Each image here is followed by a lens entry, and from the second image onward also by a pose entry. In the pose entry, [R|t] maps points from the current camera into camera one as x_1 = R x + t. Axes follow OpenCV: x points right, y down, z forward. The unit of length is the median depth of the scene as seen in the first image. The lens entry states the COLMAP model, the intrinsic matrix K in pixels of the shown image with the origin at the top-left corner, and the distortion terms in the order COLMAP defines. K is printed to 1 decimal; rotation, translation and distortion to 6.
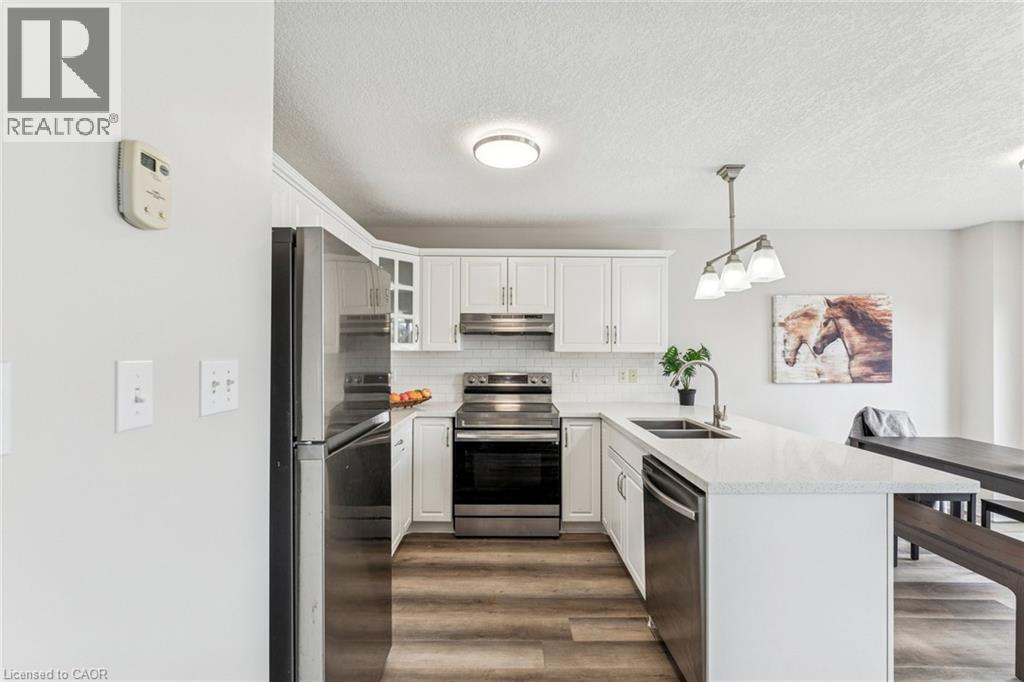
lens RADIAL K [[439.8, 0, 507.2], [0, 439.8, 349.9], [0, 0, 1]] dist [-0.003137, -0.000086]
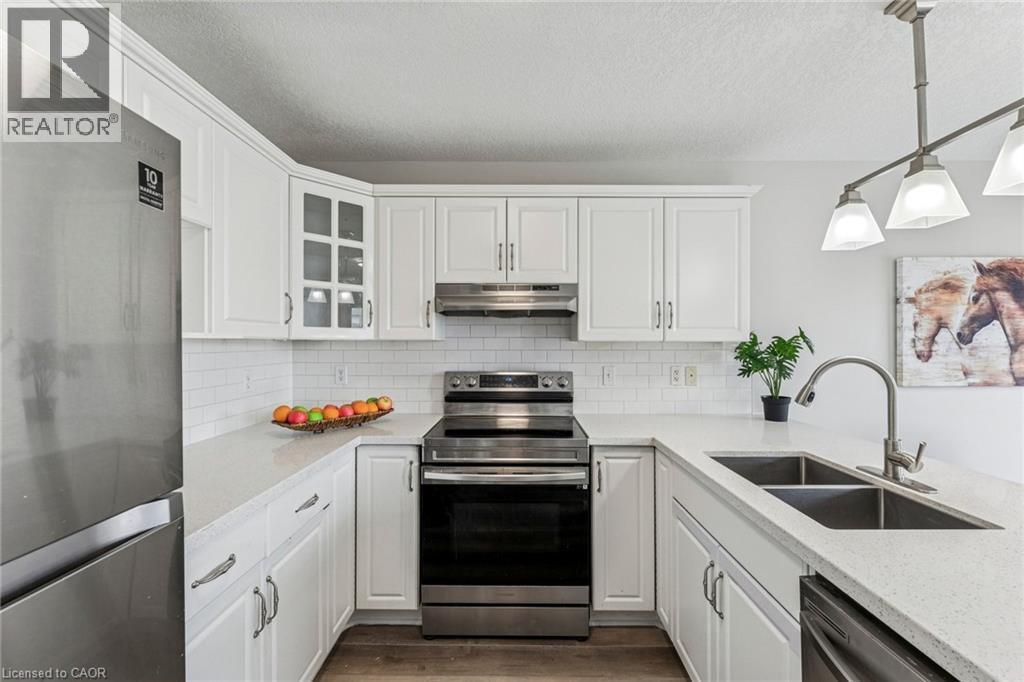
lens RADIAL K [[432.8, 0, 513.8], [0, 432.8, 336.2], [0, 0, 1]] dist [0.001693, -0.000069]
pose [[0.999953, -0.002045, -0.009529, 0.017556], [0.001960, 0.999958, -0.008981, 0.002954], [0.009547, 0.008962, 0.999914, 0.356722]]
